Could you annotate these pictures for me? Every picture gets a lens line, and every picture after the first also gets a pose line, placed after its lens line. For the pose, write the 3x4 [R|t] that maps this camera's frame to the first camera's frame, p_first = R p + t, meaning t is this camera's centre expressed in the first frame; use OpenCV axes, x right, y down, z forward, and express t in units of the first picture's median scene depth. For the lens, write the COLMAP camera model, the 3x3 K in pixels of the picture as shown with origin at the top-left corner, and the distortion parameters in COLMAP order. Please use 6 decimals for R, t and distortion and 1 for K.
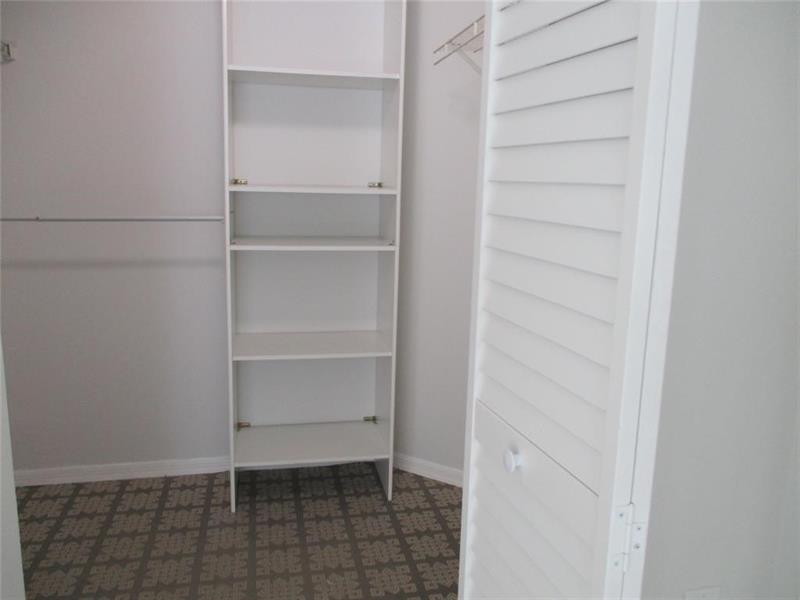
lens RADIAL K [[664.9, 0, 404.9], [0, 664.9, 295.5], [0, 0, 1]] dist [-0.034191, -0.006051]
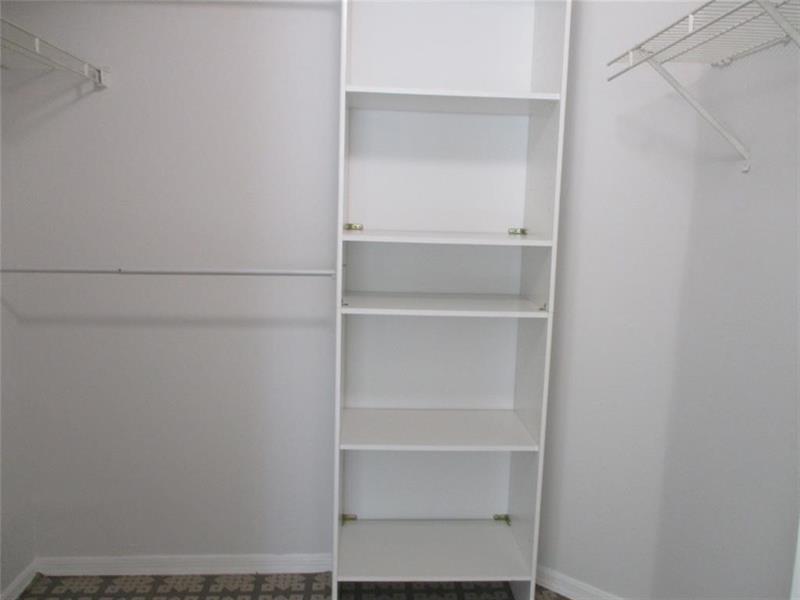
lens RADIAL K [[664.9, 0, 404.9], [0, 664.9, 295.5], [0, 0, 1]] dist [-0.034191, -0.006051]
pose [[0.987661, 0.021796, -0.155085, -0.055969], [-0.029223, 0.998524, -0.045771, -0.049982], [0.153858, 0.049738, 0.986840, 0.191419]]
